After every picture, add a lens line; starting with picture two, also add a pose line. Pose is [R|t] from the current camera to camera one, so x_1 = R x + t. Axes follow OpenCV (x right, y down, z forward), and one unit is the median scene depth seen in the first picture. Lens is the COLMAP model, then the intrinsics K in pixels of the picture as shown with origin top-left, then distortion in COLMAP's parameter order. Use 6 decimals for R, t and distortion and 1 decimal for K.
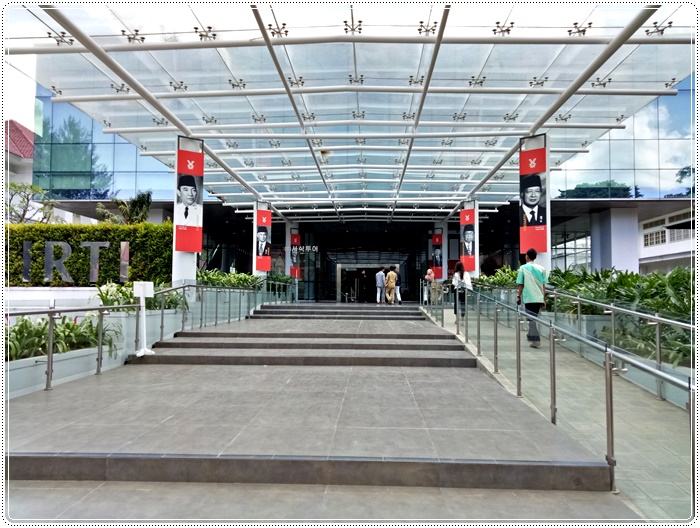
lens RADIAL K [[517.1, 0, 351.9], [0, 517.1, 263.7], [0, 0, 1]] dist [0.033091, 0.003313]
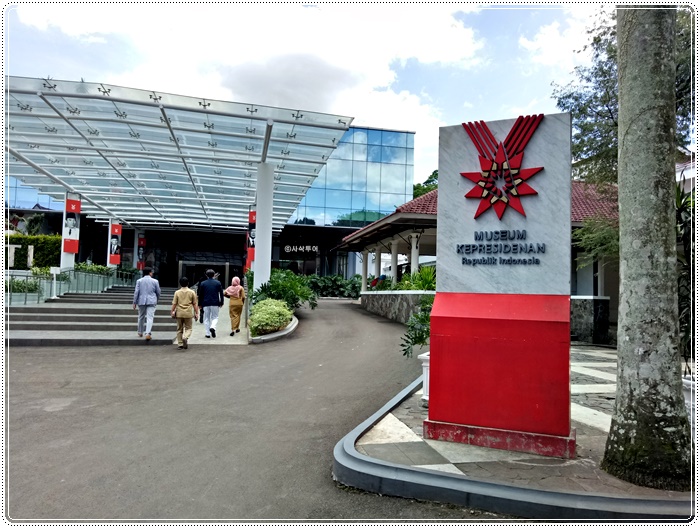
lens RADIAL K [[517.1, 0, 346.5], [0, 517.1, 266.2], [0, 0, 1]] dist [0.033091, 0.003313]
pose [[0.970134, 0.036179, 0.239855, 0.150988], [-0.038347, 0.999255, 0.004376, -0.015267], [-0.239518, -0.013443, 0.970799, -0.794818]]
